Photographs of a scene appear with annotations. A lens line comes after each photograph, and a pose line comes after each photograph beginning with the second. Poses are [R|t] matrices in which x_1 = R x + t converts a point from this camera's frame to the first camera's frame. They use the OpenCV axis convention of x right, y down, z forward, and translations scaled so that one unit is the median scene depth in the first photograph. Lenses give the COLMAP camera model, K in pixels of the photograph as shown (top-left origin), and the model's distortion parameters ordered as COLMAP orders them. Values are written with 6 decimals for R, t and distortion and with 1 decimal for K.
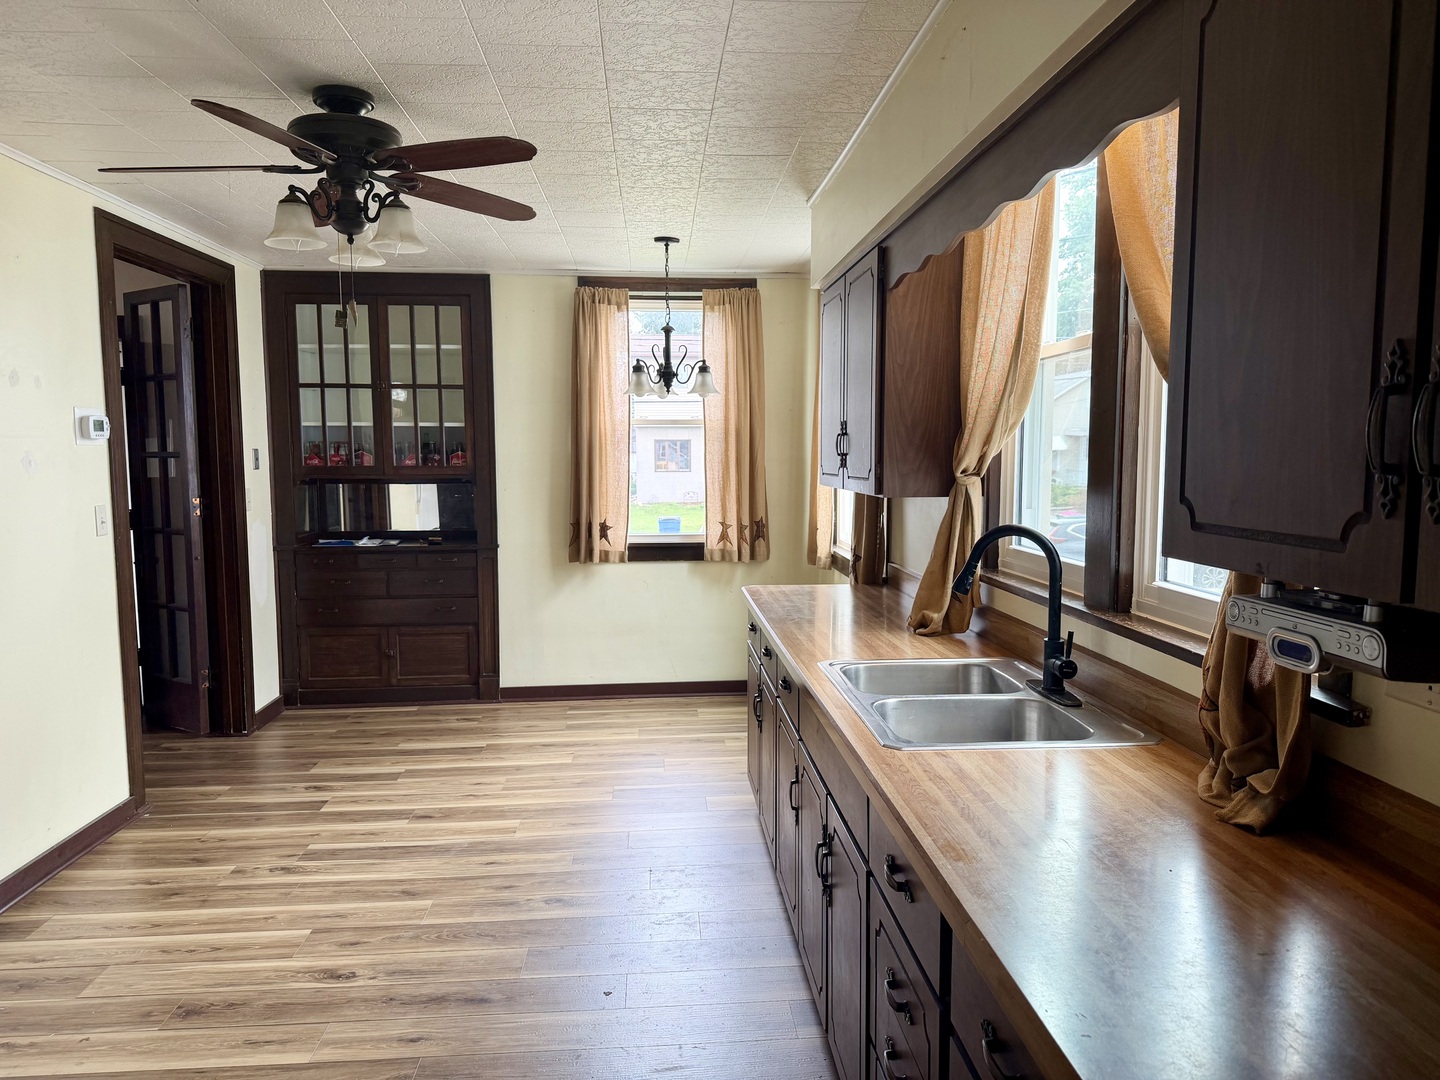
lens RADIAL K [[1016.5, 0, 720.0], [0, 1016.5, 540.0], [0, 0, 1]] dist [0.058169, -0.157266]
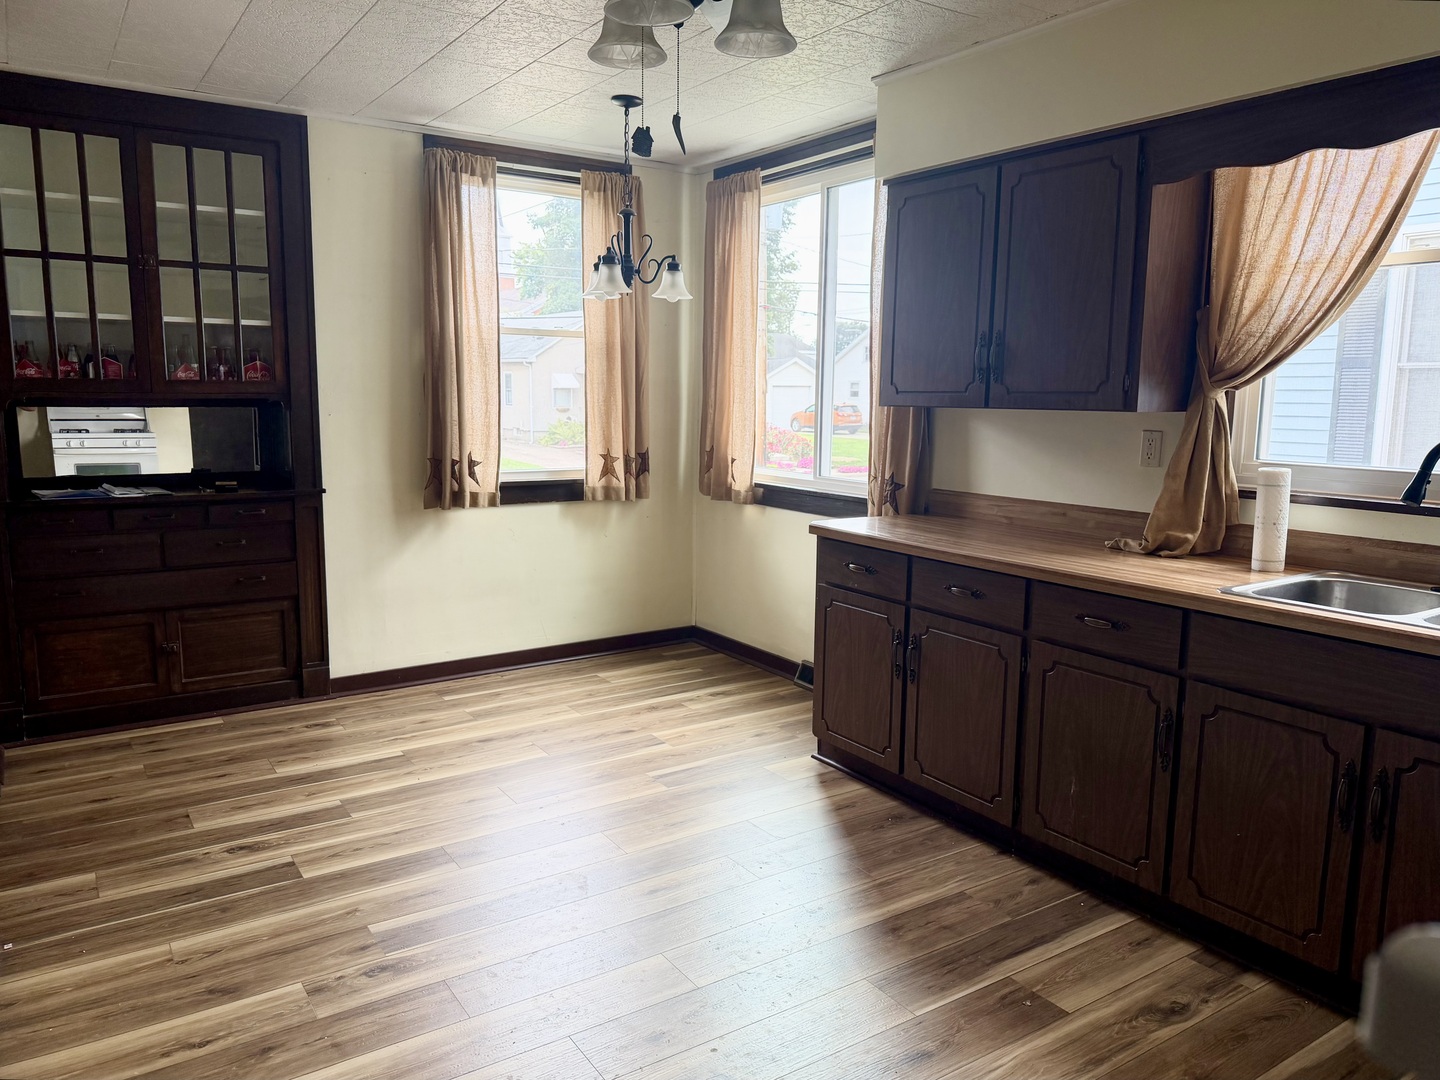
lens RADIAL K [[1054.1, 0, 722.0], [0, 1054.1, 550.6], [0, 0, 1]] dist [0.058262, -0.104716]
pose [[0.871195, -0.060305, 0.487219, -0.351847], [0.028471, 0.996963, 0.072489, 0.001505], [-0.490111, -0.049281, 0.870266, 0.183908]]
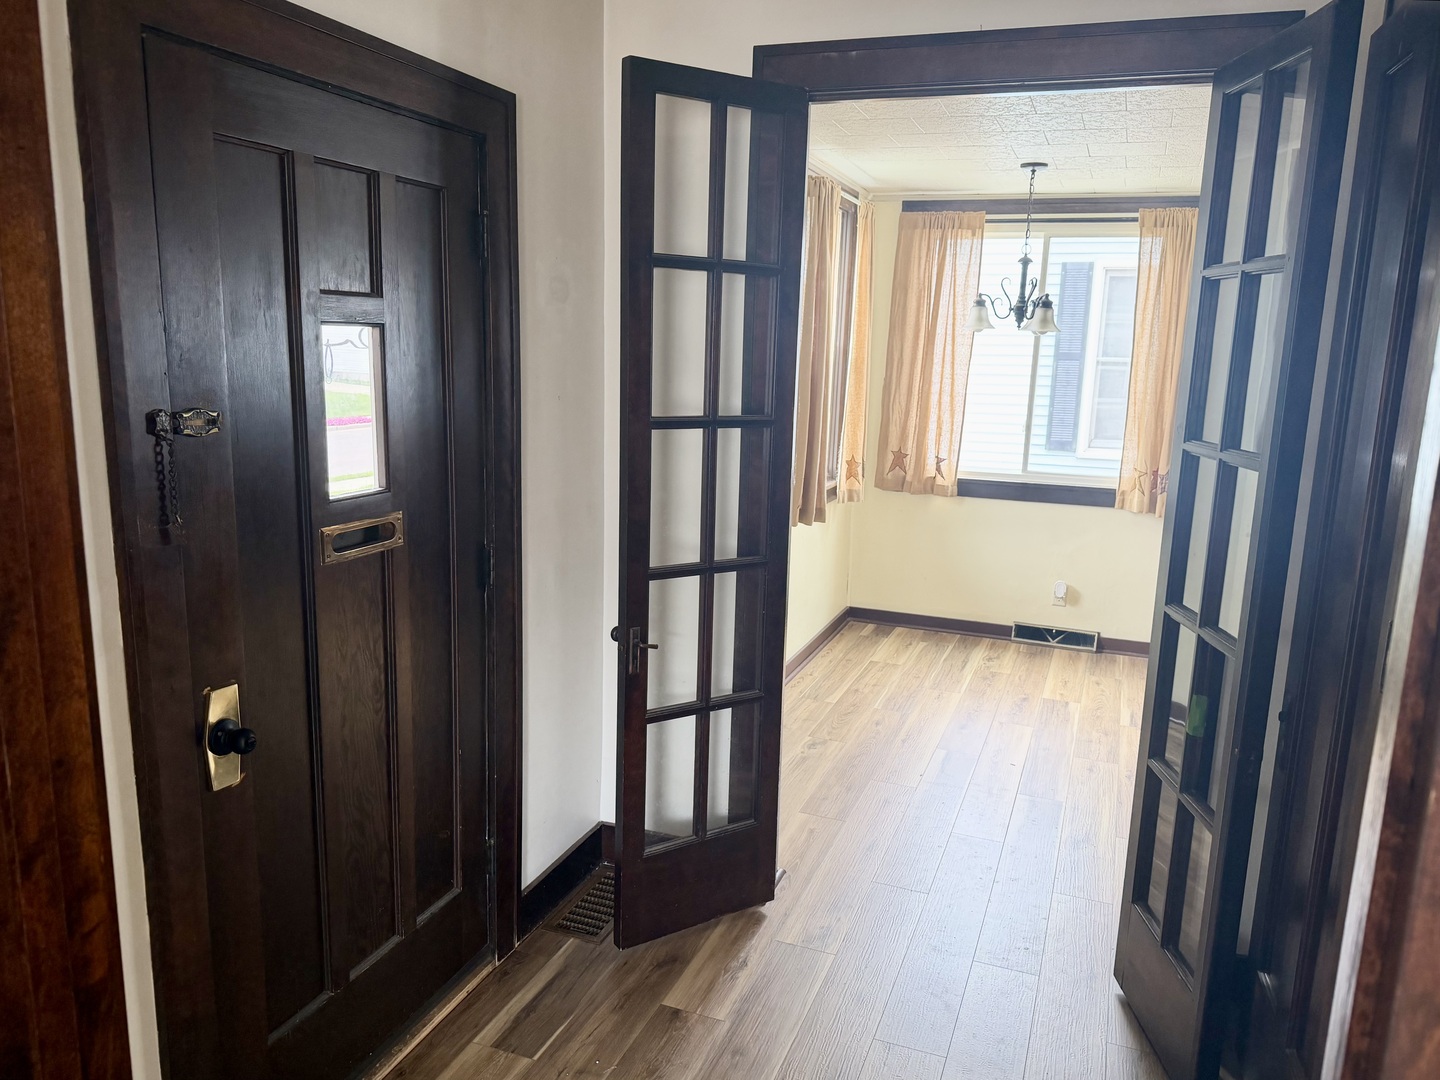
lens RADIAL K [[1016.5, 0, 720.0], [0, 1016.5, 540.0], [0, 0, 1]] dist [0.058169, -0.157266]
pose [[0.411787, -0.140808, 0.900336, -0.902295], [0.044447, 0.989918, 0.134489, -0.075768], [-0.910196, -0.015364, 0.413893, 0.733232]]
